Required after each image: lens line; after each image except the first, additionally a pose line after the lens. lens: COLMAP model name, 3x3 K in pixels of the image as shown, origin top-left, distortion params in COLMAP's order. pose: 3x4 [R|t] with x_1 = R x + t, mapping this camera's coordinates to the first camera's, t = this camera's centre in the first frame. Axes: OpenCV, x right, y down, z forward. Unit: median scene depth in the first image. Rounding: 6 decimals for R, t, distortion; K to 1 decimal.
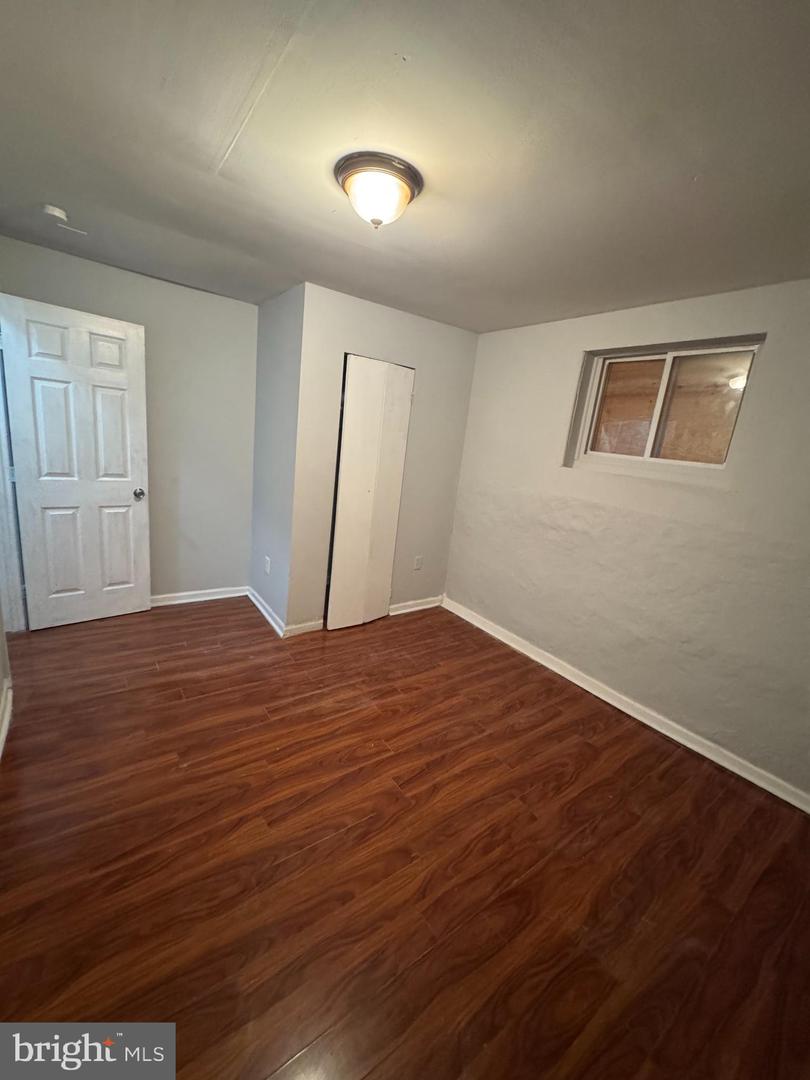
lens RADIAL K [[428.8, 0, 404.4], [0, 428.8, 537.2], [0, 0, 1]] dist [-0.003300, 0.000317]
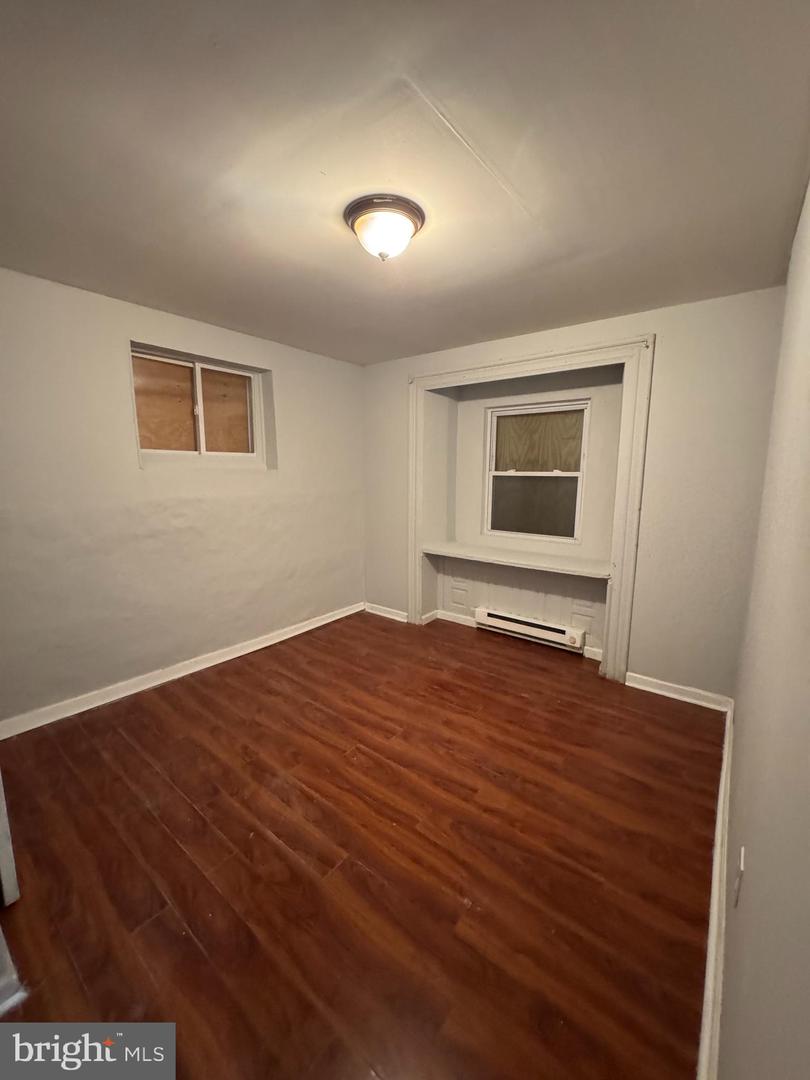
lens RADIAL K [[428.8, 0, 404.4], [0, 428.8, 538.6], [0, 0, 1]] dist [-0.003300, 0.000317]
pose [[-0.269482, -0.257989, 0.927804, -0.858227], [0.183815, 0.931952, 0.312532, -0.271390], [-0.945300, 0.254766, -0.203722, 0.917858]]
